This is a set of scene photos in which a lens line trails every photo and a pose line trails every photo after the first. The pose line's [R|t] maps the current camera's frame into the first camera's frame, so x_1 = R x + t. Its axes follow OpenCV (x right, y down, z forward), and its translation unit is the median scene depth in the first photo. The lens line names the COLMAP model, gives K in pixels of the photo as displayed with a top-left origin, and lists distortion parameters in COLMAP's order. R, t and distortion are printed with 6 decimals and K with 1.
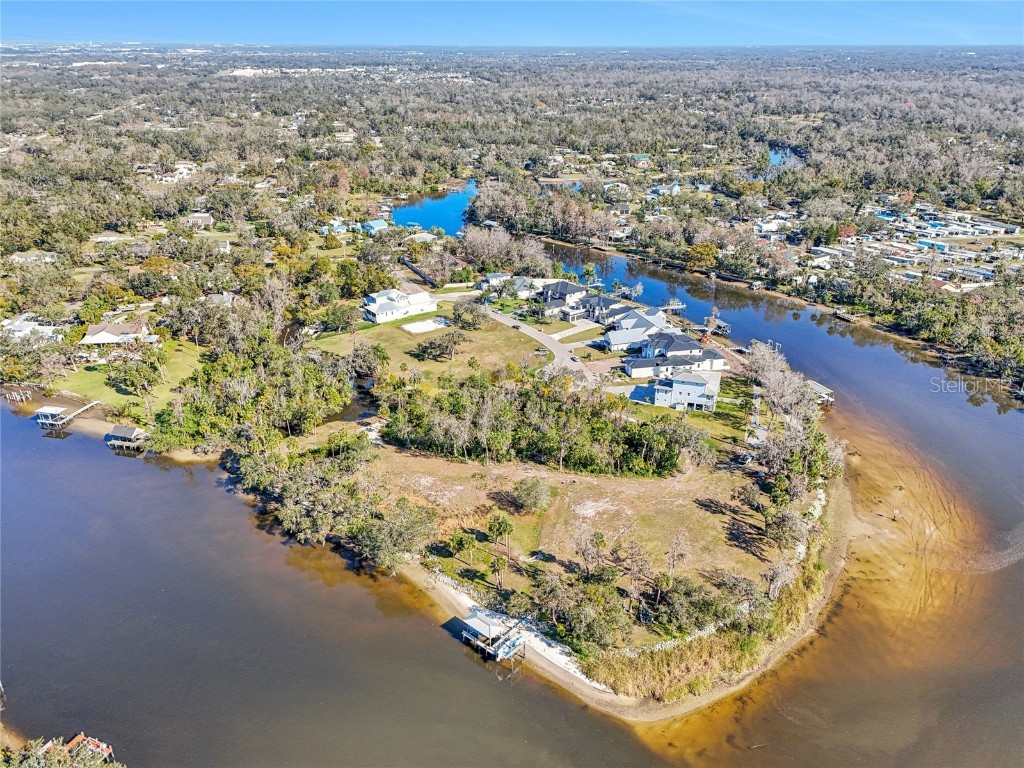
lens RADIAL K [[769.9, 0, 510.8], [0, 769.9, 378.4], [0, 0, 1]] dist [0.067521, -0.056532]
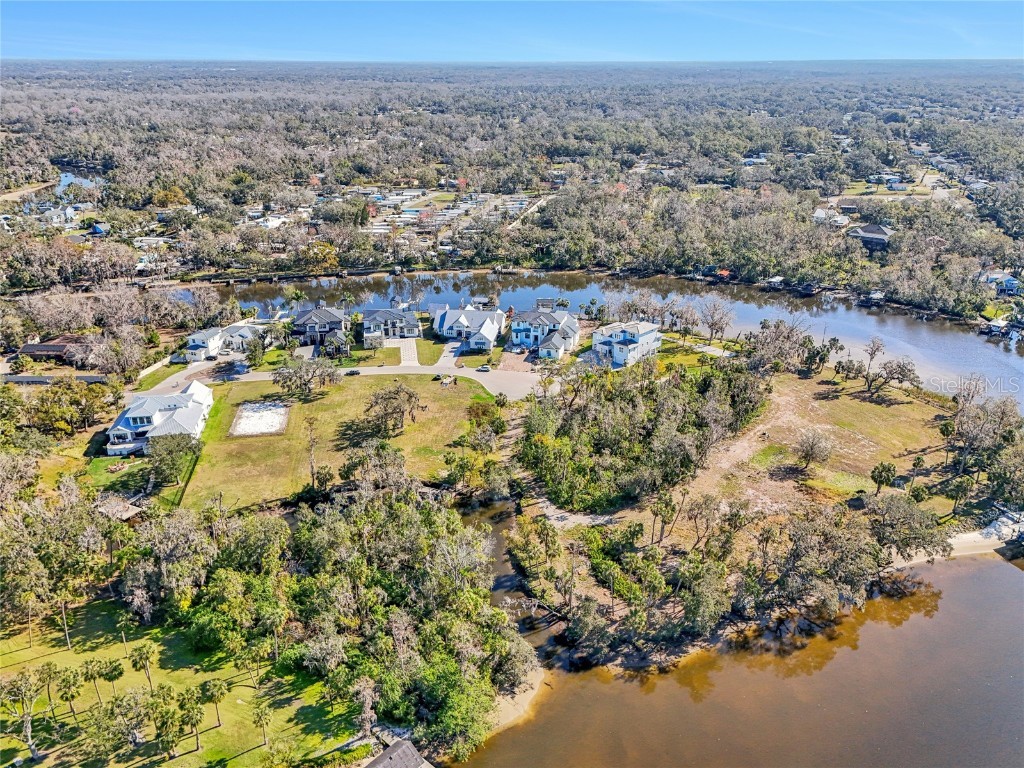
lens RADIAL K [[769.9, 0, 514.9], [0, 769.9, 392.4], [0, 0, 1]] dist [0.067521, -0.056532]
pose [[0.449293, -0.355062, 0.819797, -0.706338], [0.356581, 0.912639, 0.199848, -0.186166], [-0.819137, 0.202534, 0.536651, 0.605318]]
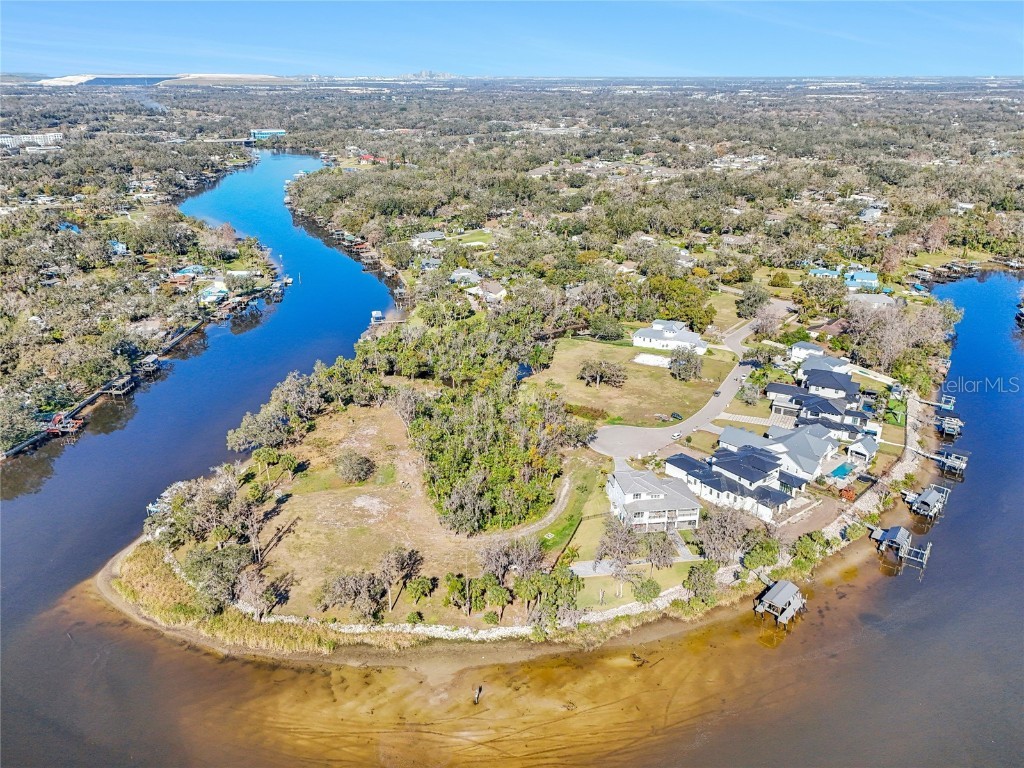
lens RADIAL K [[769.9, 0, 510.2], [0, 769.9, 378.2], [0, 0, 1]] dist [0.067521, -0.056532]
pose [[0.439337, 0.325256, -0.837372, 0.813593], [-0.357234, 0.918533, 0.169354, -0.190777], [0.824237, 0.224734, 0.519738, 0.451444]]
